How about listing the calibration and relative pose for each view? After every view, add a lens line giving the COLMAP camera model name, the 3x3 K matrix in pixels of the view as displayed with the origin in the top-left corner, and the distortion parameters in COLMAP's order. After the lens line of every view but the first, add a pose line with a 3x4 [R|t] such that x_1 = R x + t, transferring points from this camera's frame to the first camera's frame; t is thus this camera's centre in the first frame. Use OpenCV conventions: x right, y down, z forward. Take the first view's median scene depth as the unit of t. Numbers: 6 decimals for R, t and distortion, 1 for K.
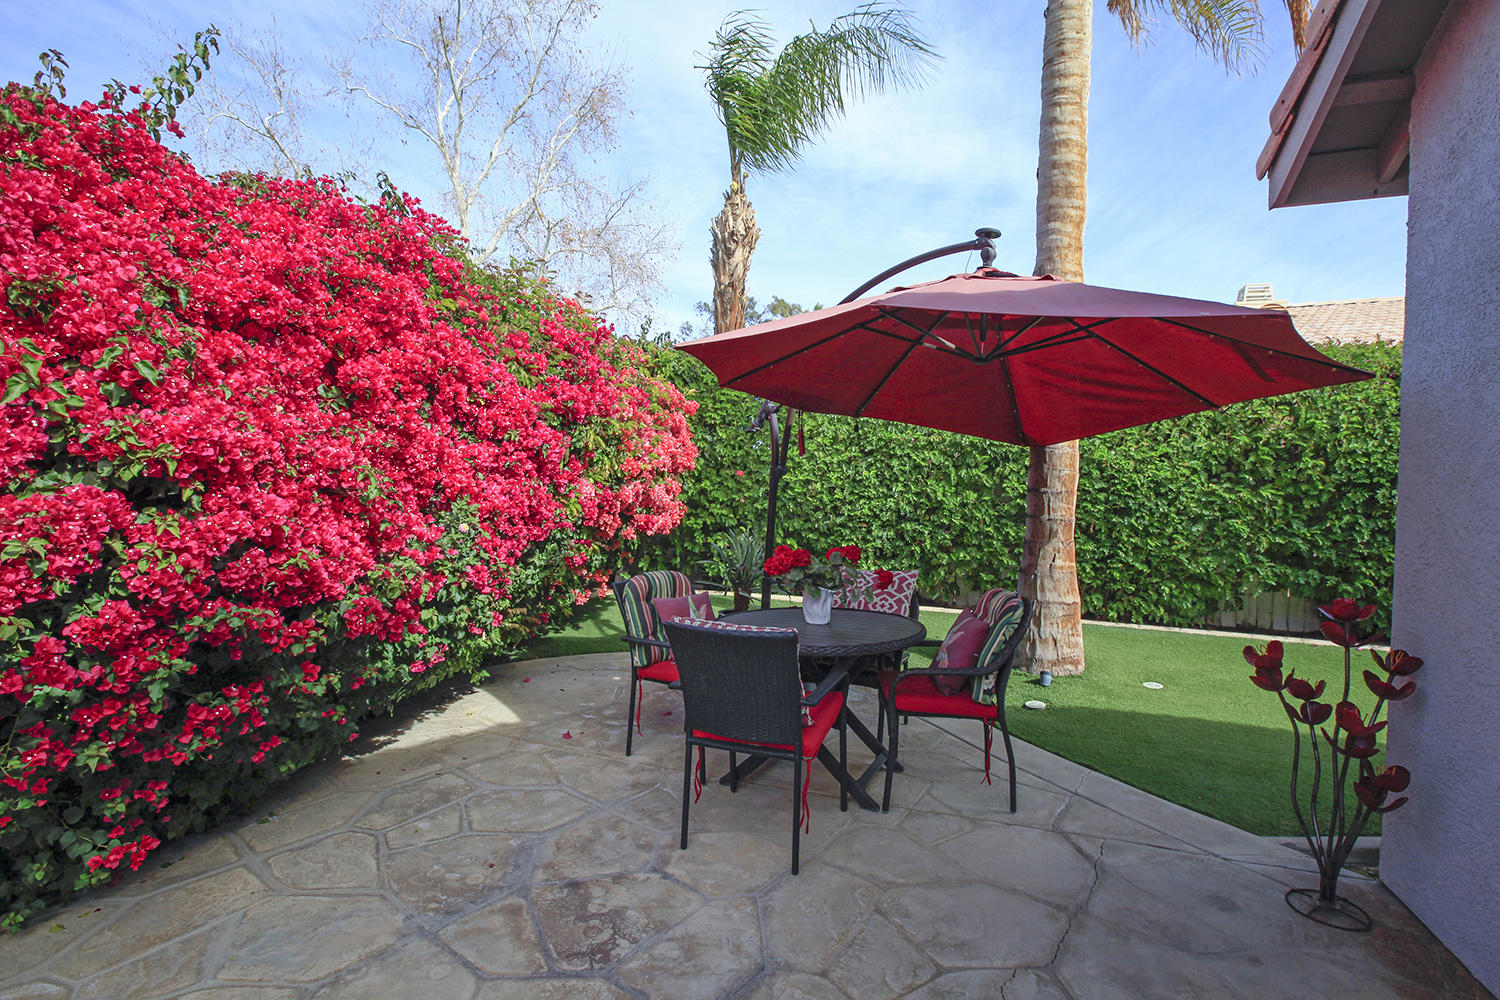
lens RADIAL K [[678.5, 0, 748.6], [0, 678.5, 495.6], [0, 0, 1]] dist [-0.020979, 0.000234]
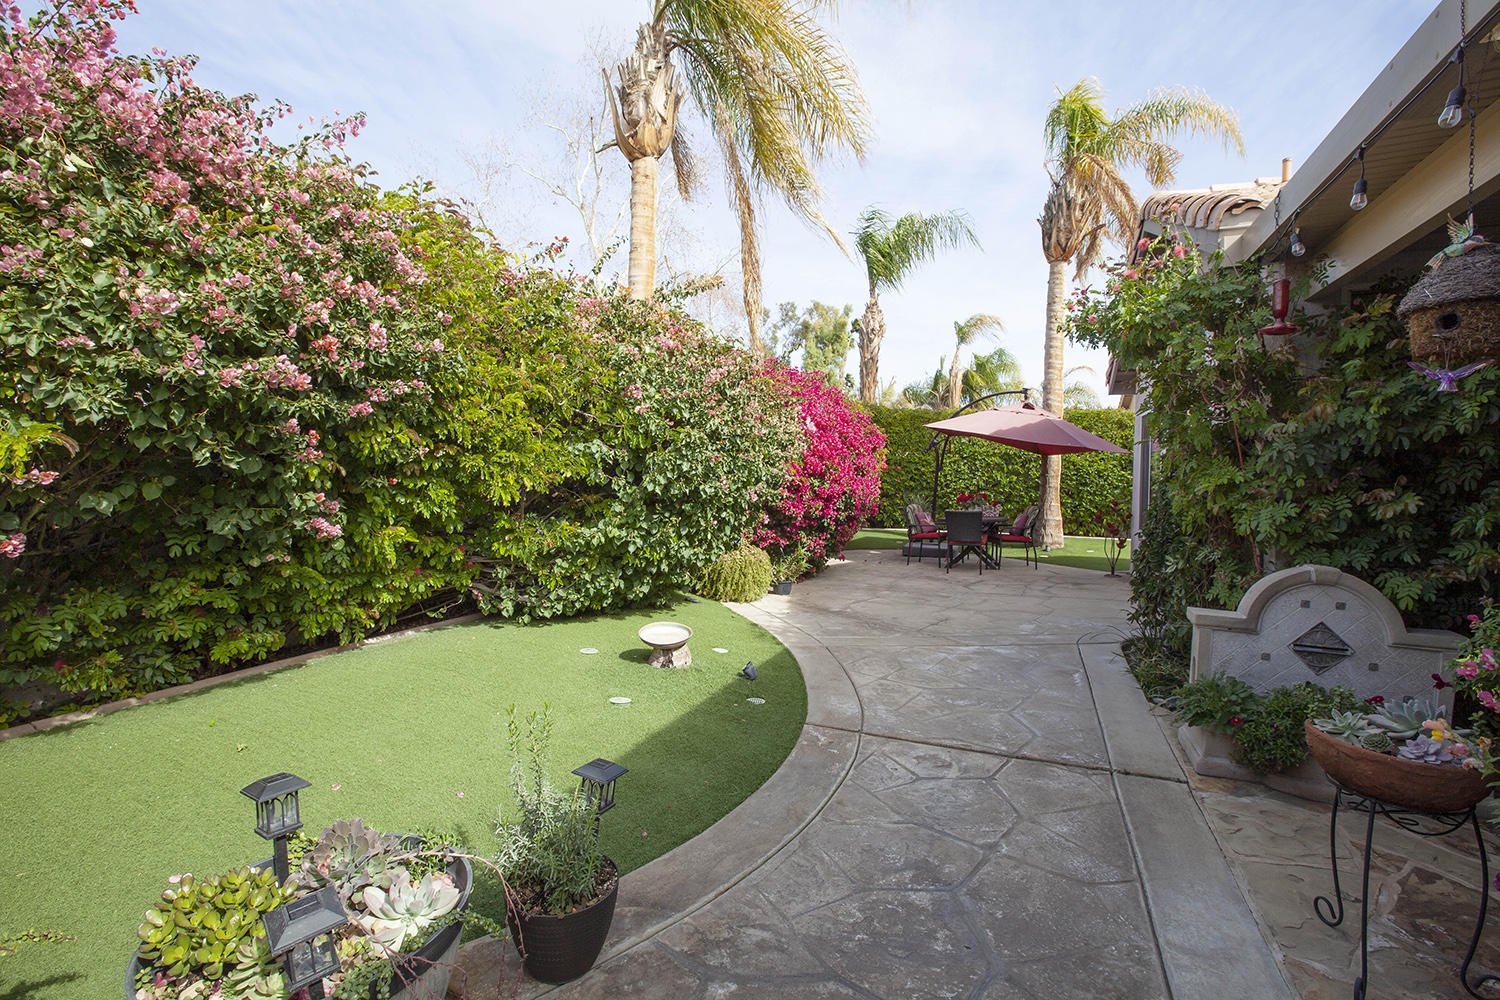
lens RADIAL K [[678.5, 0, 753.0], [0, 678.5, 497.6], [0, 0, 1]] dist [-0.020979, 0.000234]
pose [[0.999832, -0.008784, -0.016067, -0.449157], [0.009143, 0.999706, 0.022437, 0.006999], [0.015865, -0.022581, 0.999619, -1.117750]]
